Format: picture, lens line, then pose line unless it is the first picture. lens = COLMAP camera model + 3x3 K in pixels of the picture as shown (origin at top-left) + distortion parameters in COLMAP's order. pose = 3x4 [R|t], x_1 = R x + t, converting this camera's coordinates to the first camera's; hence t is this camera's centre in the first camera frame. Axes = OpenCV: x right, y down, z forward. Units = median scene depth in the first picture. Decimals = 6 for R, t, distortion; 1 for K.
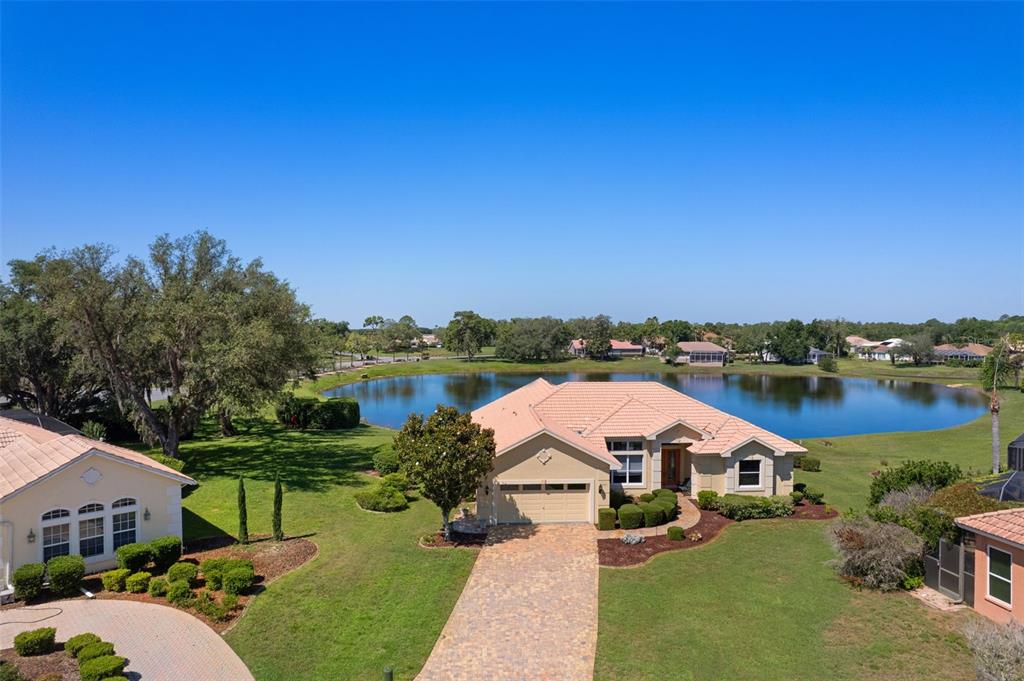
lens RADIAL K [[668.3, 0, 512.0], [0, 668.3, 340.5], [0, 0, 1]] dist [-0.032007, 0.001897]
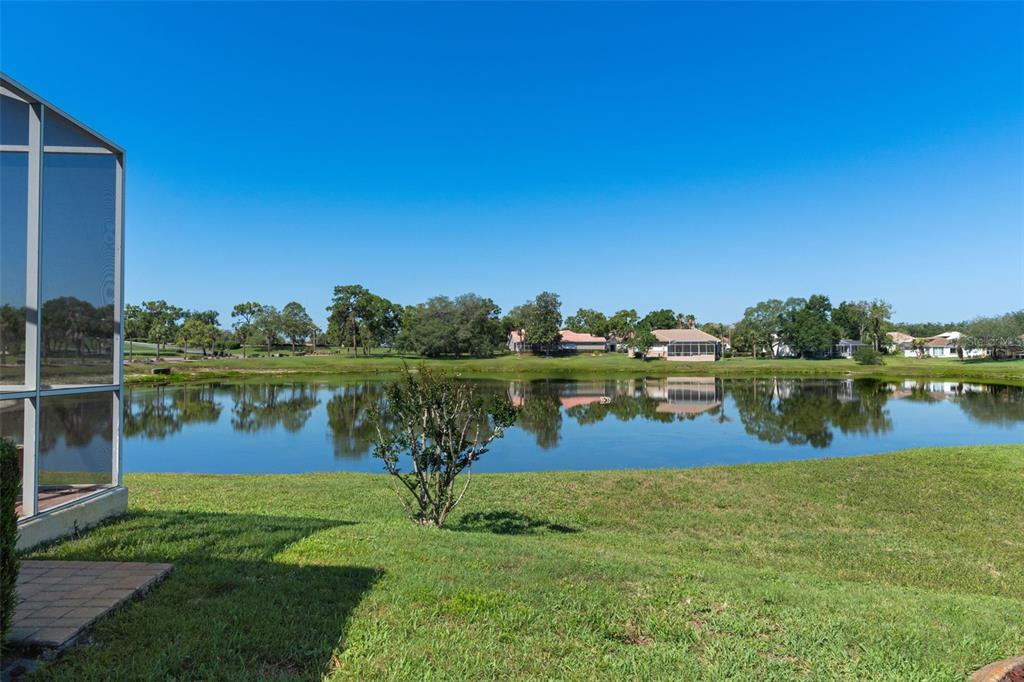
lens RADIAL K [[723.4, 0, 512.3], [0, 723.4, 335.4], [0, 0, 1]] dist [0.002060, -0.001570]
pose [[0.999886, -0.002141, 0.014947, 0.089282], [0.002734, 0.999207, -0.039718, 0.039246], [-0.014850, 0.039754, 0.999099, 0.236857]]
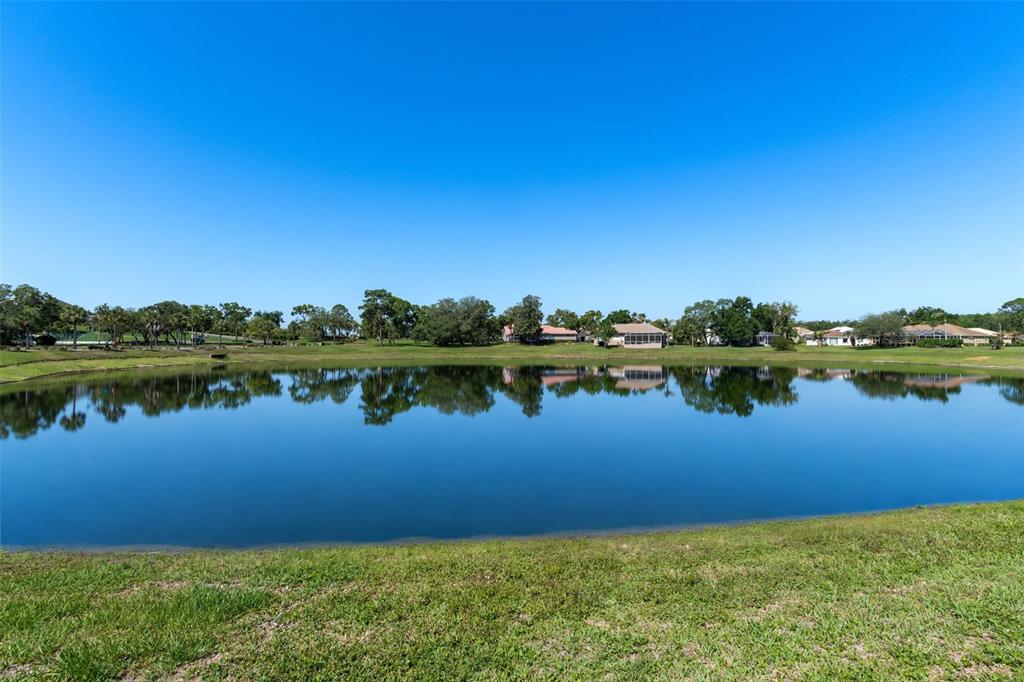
lens RADIAL K [[517.6, 0, 512.0], [0, 517.6, 341.0], [0, 0, 1]] dist [0.000645, 0.000387]
pose [[0.999938, -0.003262, 0.010662, 0.104625], [0.003523, 0.999692, -0.024550, 0.043154], [-0.010578, 0.024586, 0.999642, 0.298193]]
